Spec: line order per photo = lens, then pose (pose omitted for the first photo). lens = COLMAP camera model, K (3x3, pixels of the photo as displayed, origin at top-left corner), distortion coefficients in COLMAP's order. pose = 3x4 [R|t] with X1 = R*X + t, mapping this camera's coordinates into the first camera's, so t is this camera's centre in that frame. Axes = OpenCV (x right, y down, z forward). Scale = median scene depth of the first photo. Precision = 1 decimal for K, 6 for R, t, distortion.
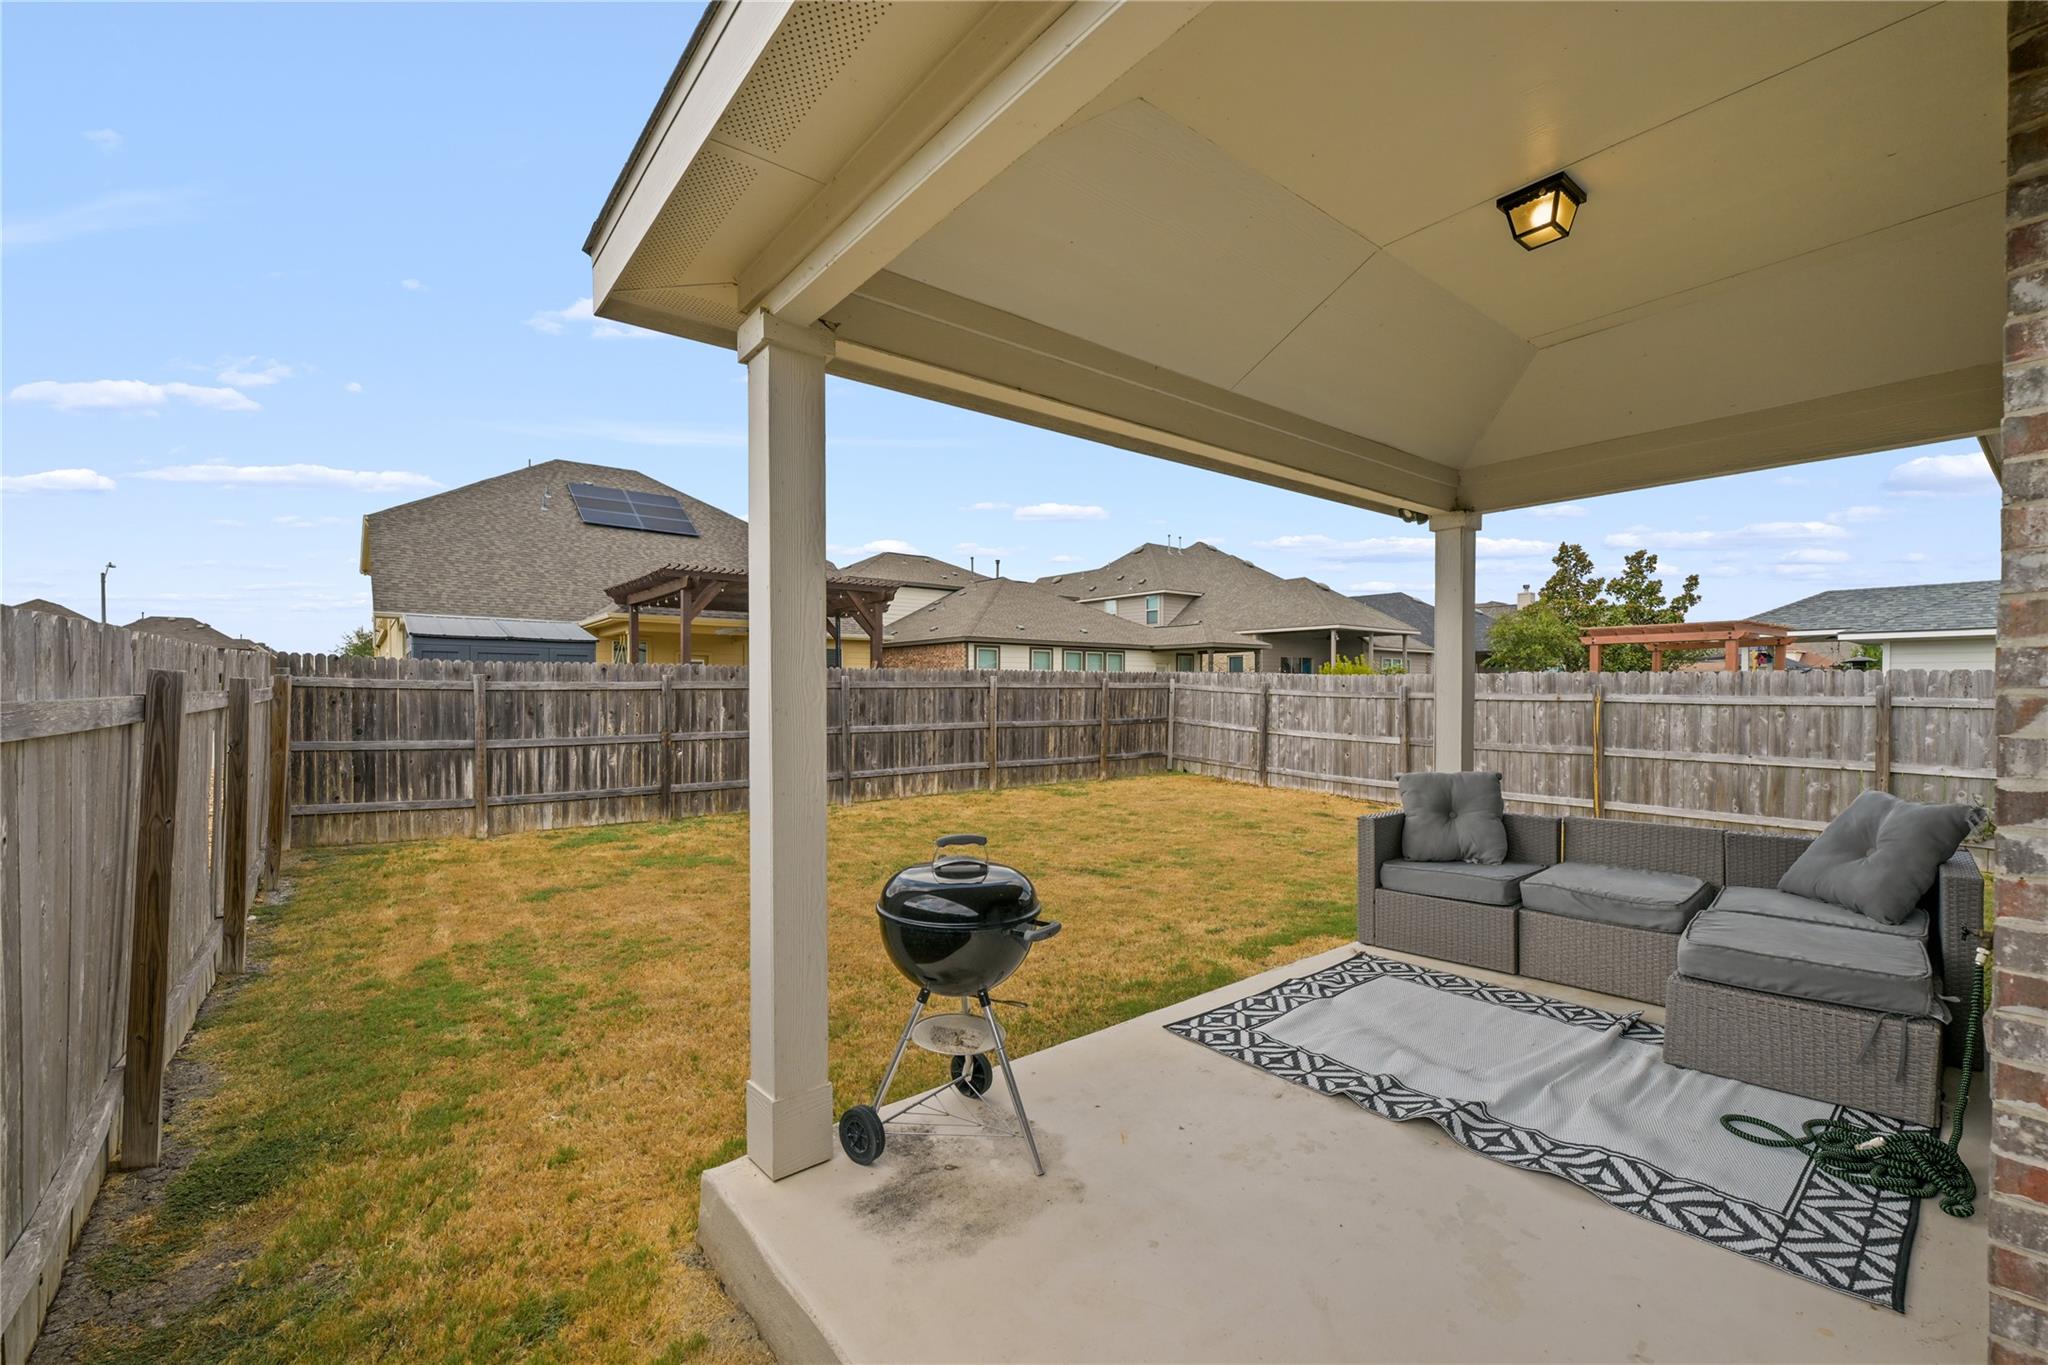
lens RADIAL K [[830.1, 0, 1031.0], [0, 830.1, 694.0], [0, 0, 1]] dist [-0.000270, 0.000212]
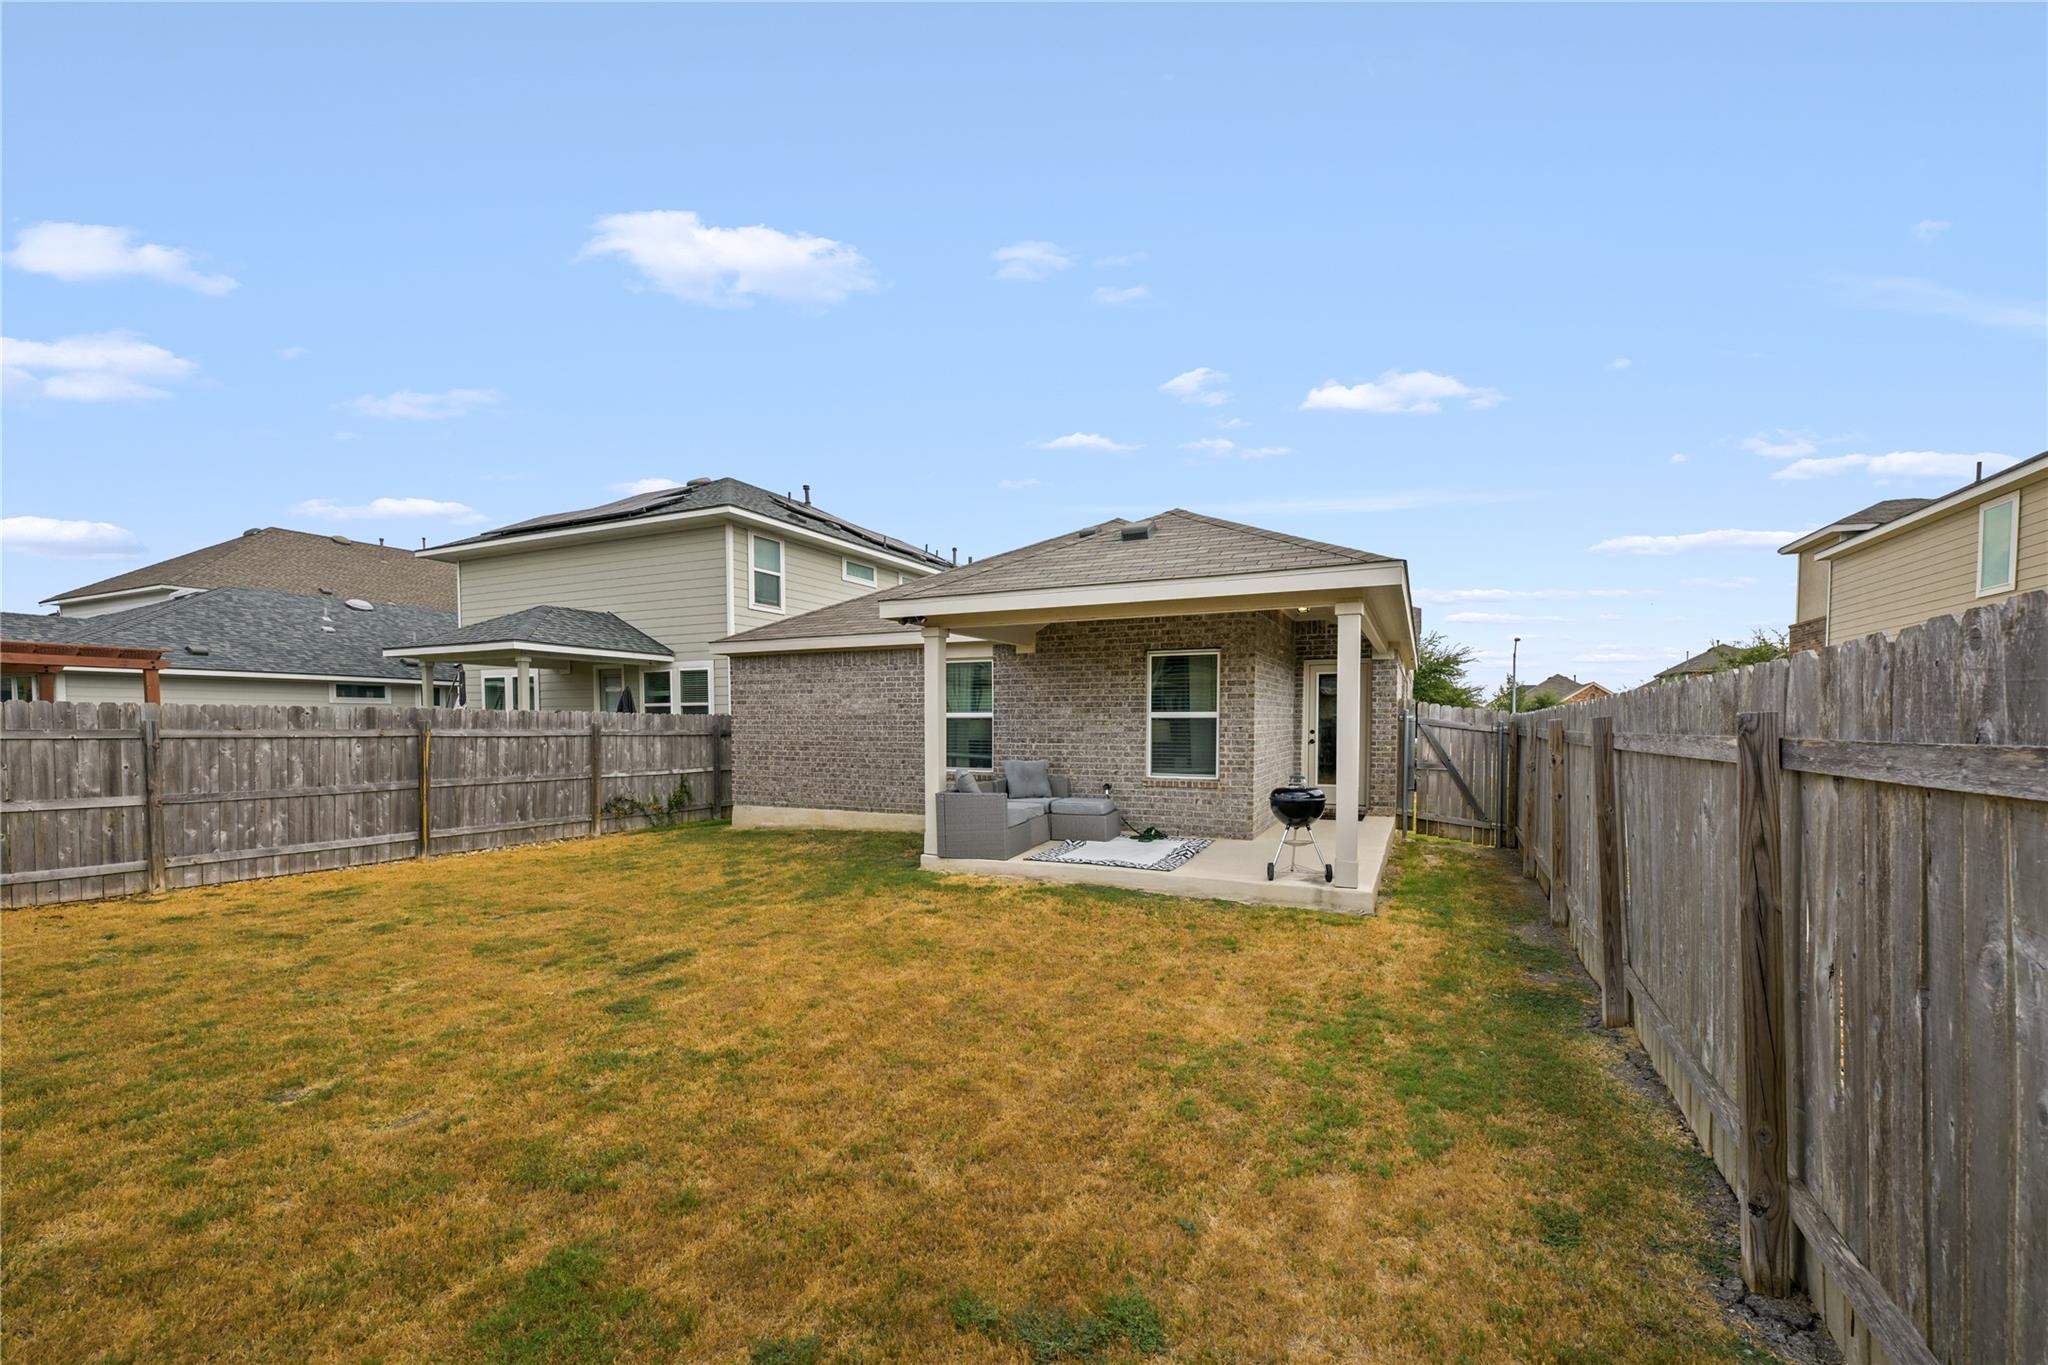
lens RADIAL K [[832.9, 0, 1019.1], [0, 832.9, 752.2], [0, 0, 1]] dist [-0.001352, -0.000060]
pose [[-0.421950, -0.033037, 0.906017, -0.603191], [0.004352, 0.999251, 0.038464, -0.008357], [-0.906609, 0.020172, -0.421490, 0.802189]]
